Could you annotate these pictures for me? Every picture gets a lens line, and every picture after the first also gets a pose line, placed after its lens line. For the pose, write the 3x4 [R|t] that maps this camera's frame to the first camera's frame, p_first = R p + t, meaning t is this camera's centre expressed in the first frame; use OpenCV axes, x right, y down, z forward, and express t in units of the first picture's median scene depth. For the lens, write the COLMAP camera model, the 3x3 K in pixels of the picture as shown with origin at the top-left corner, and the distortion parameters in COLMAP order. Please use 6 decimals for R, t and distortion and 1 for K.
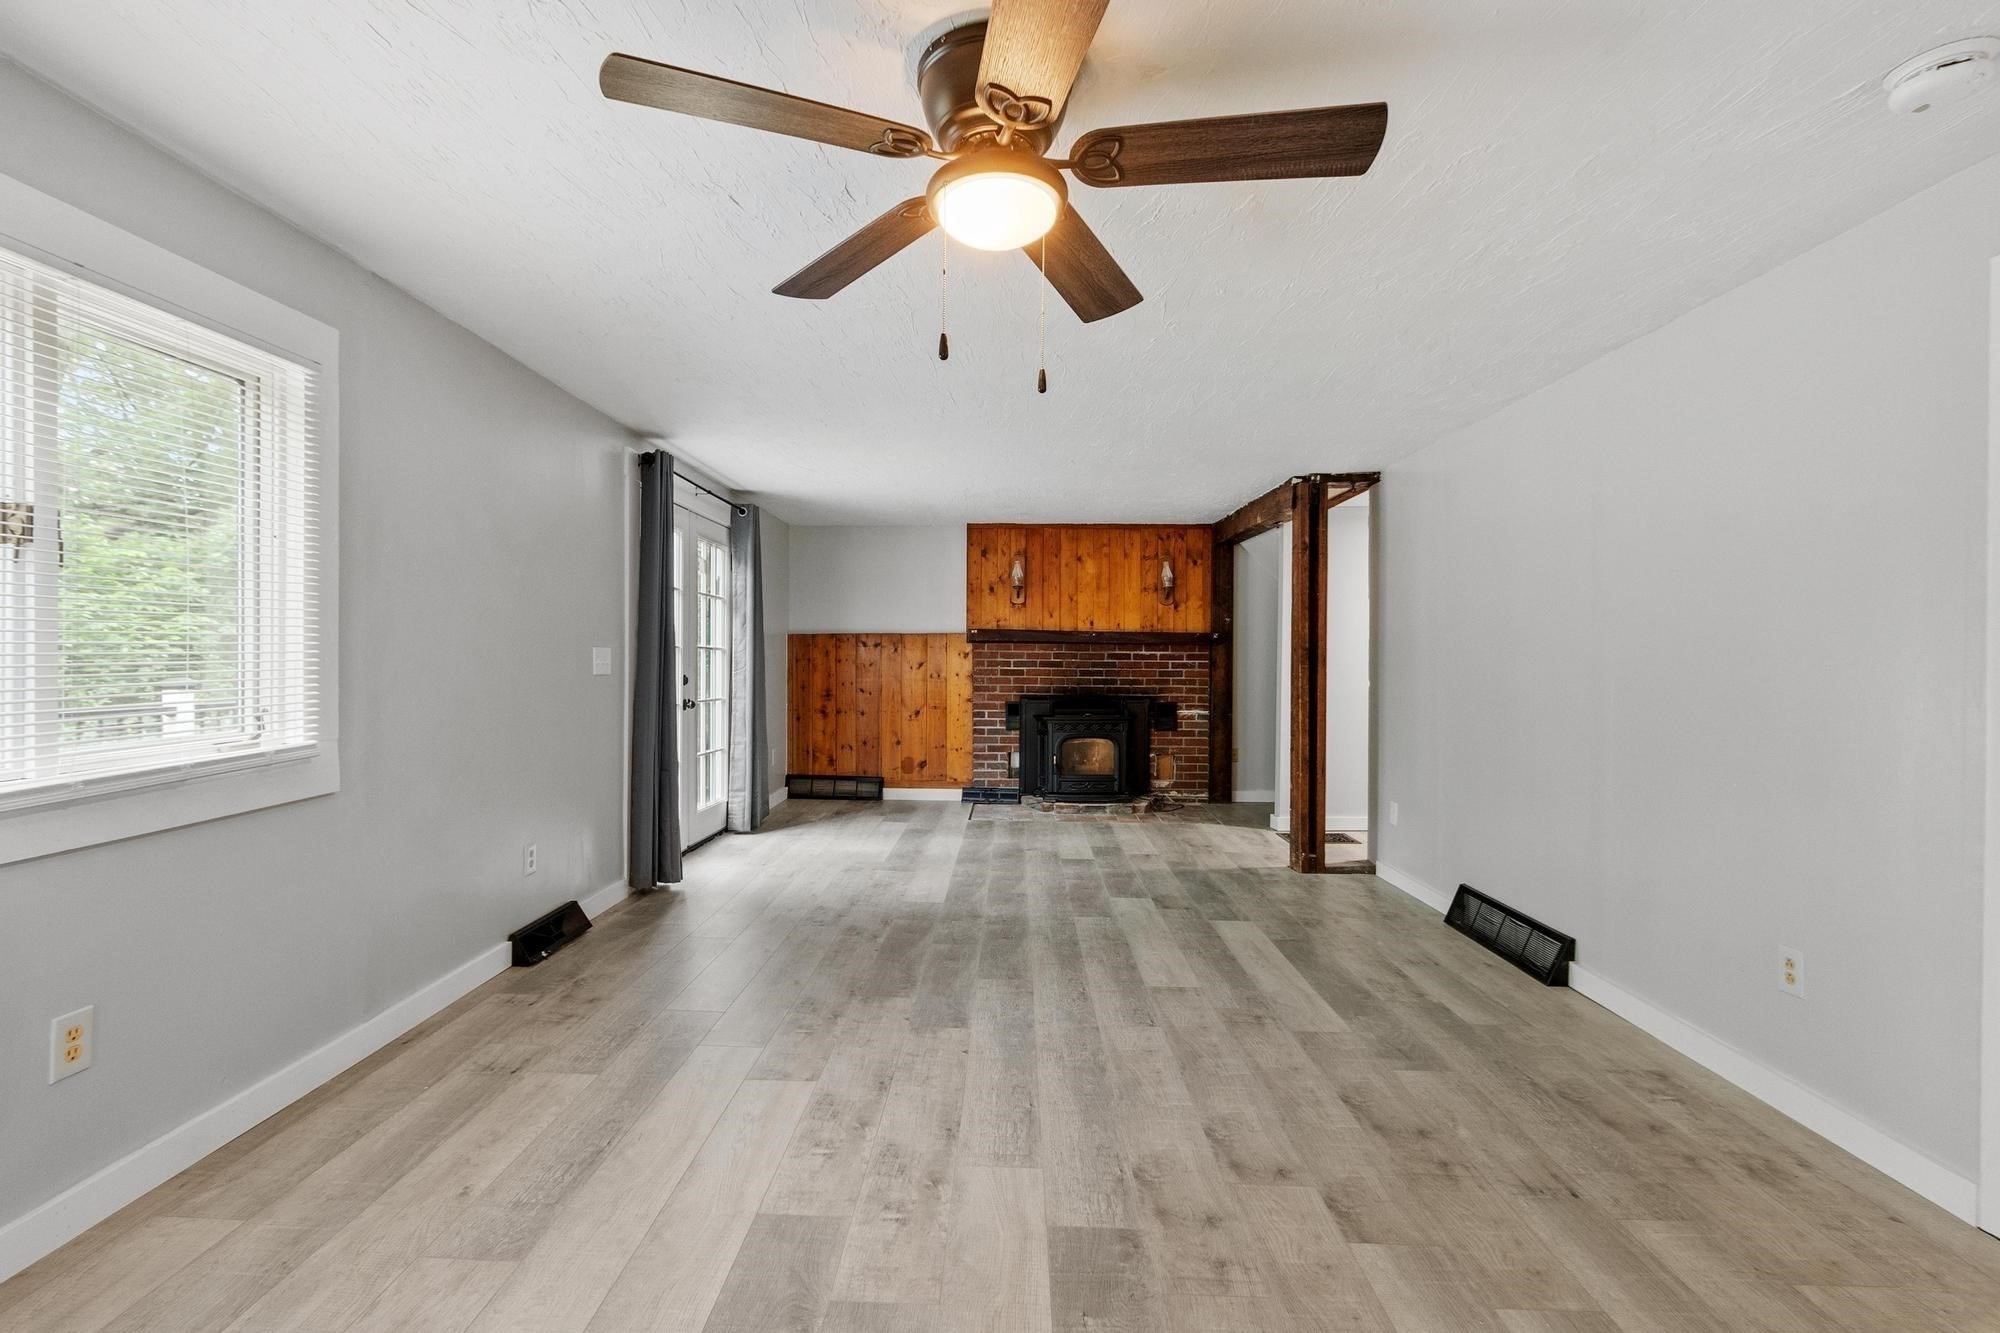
lens RADIAL K [[880.8, 0, 996.2], [0, 880.8, 668.9], [0, 0, 1]] dist [-0.000384, -0.000044]
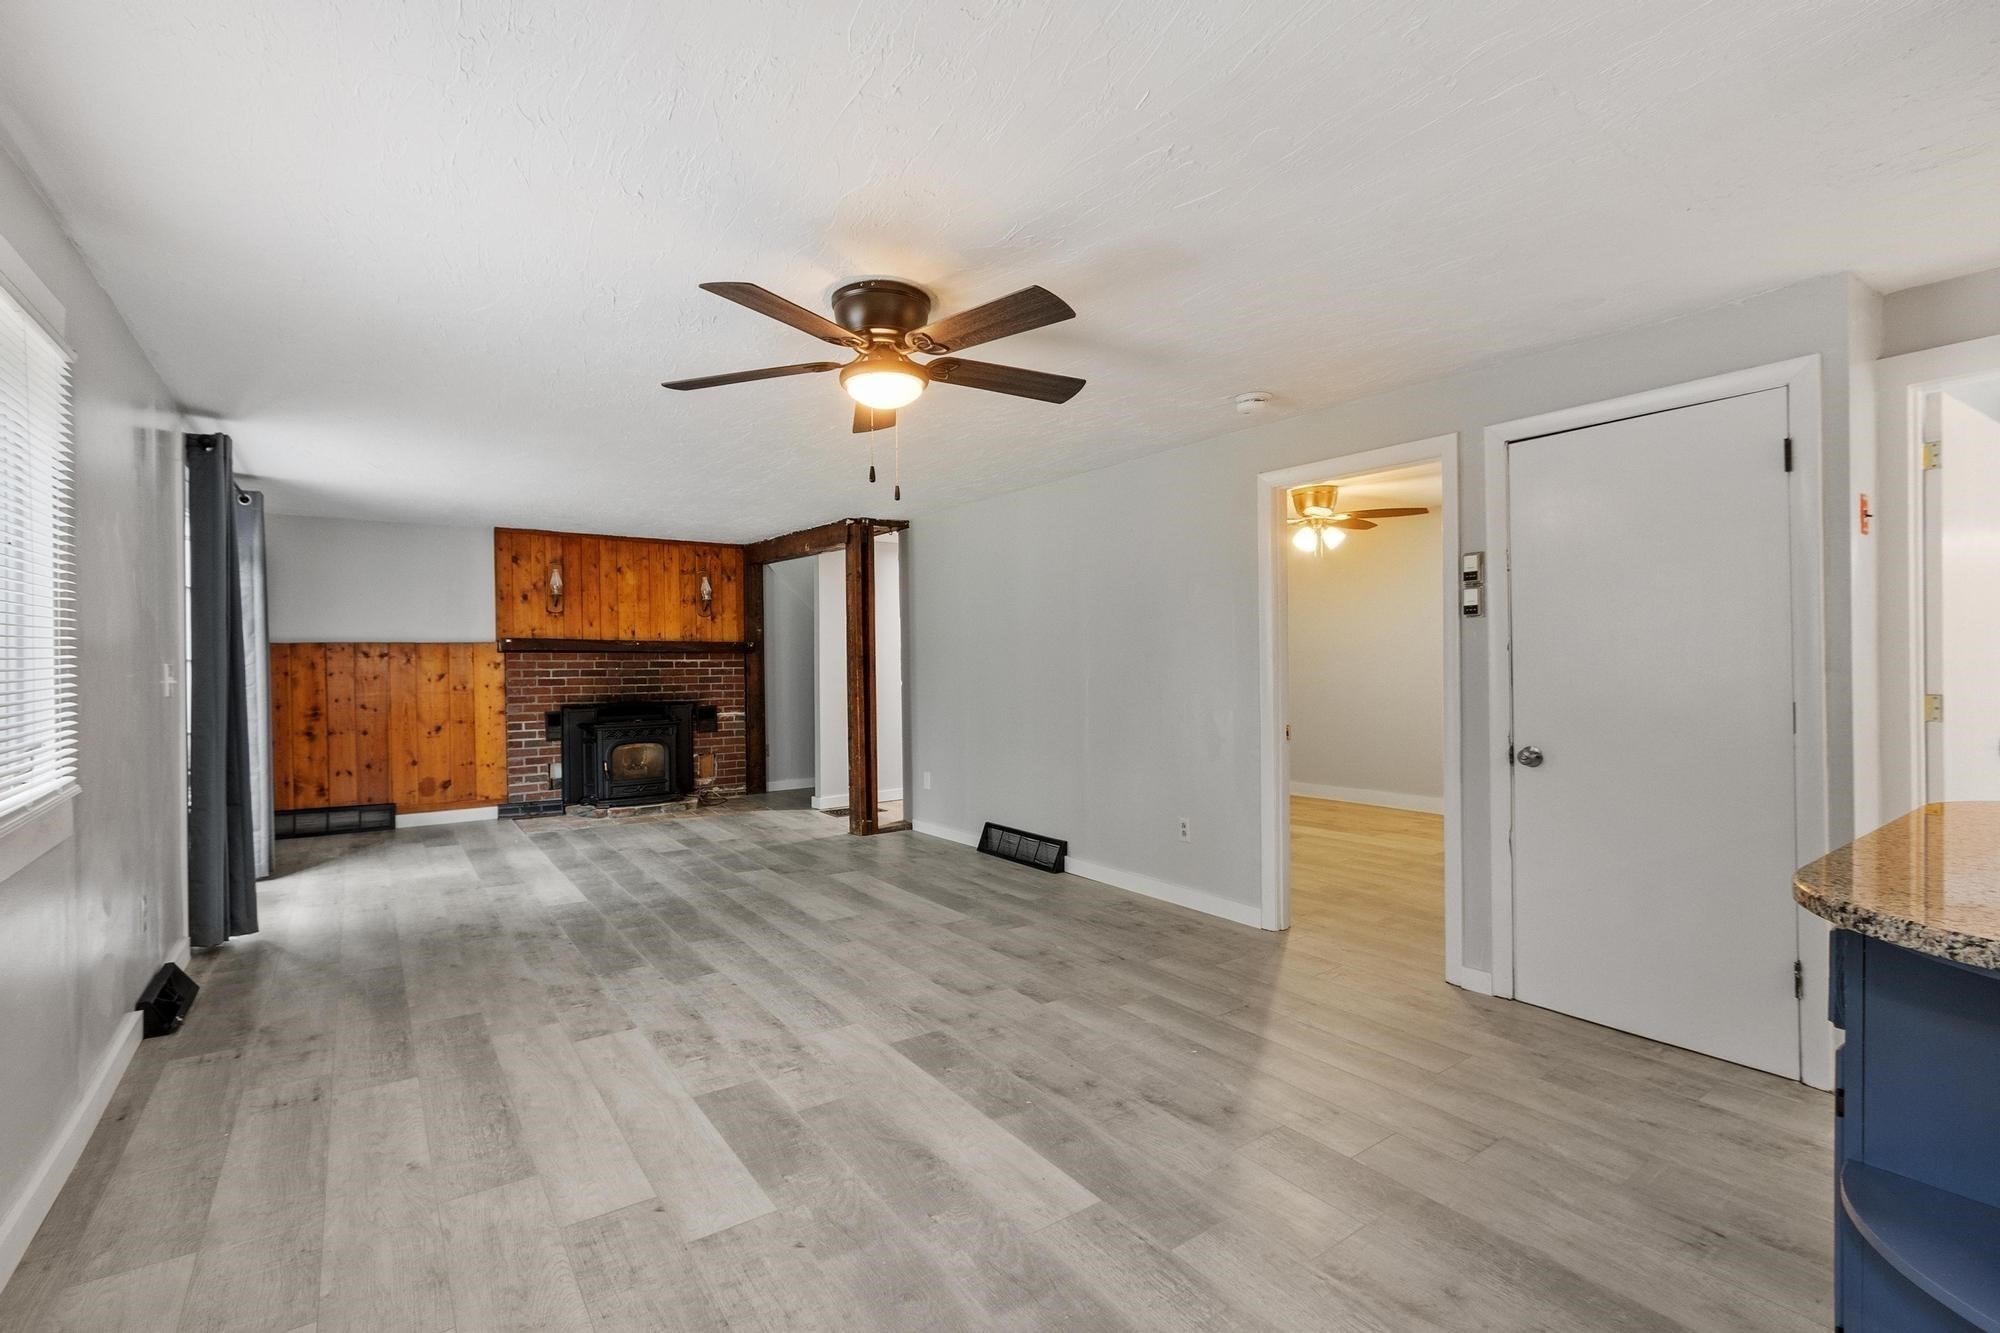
lens RADIAL K [[880.8, 0, 997.2], [0, 880.8, 673.9], [0, 0, 1]] dist [-0.000384, -0.000044]
pose [[0.796662, -0.020627, 0.604074, -0.253348], [0.019472, 0.999775, 0.008459, -0.005660], [-0.604112, 0.005024, 0.796884, -0.119564]]
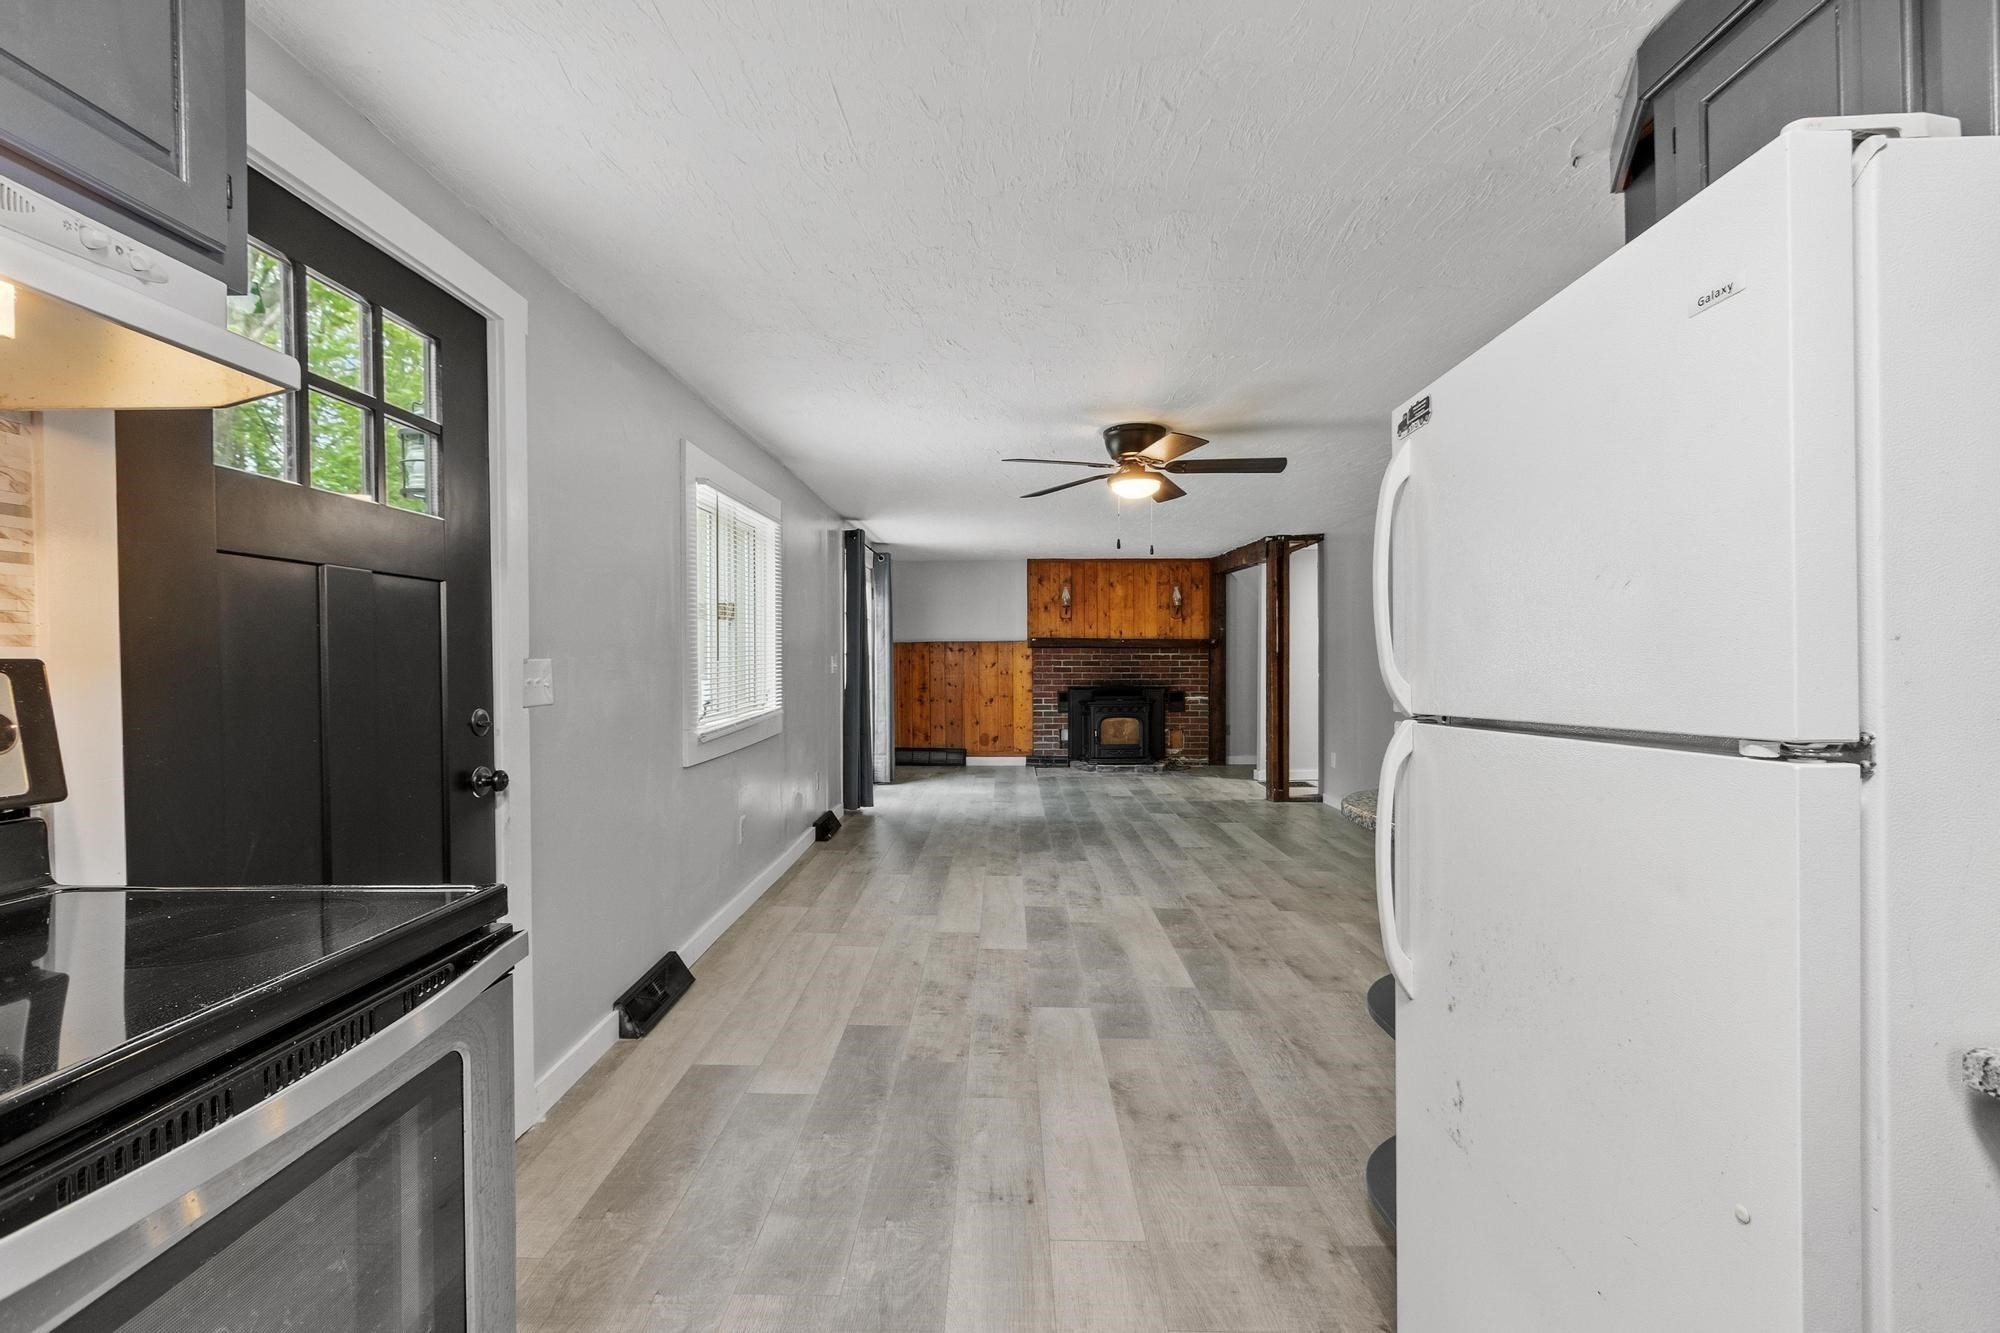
lens RADIAL K [[880.8, 0, 1019.3], [0, 880.8, 663.4], [0, 0, 1]] dist [-0.000384, -0.000044]
pose [[0.999352, -0.007740, 0.035145, -0.132854], [0.007880, 0.999961, -0.003866, -0.001227], [-0.035114, 0.004141, 0.999375, -0.472630]]
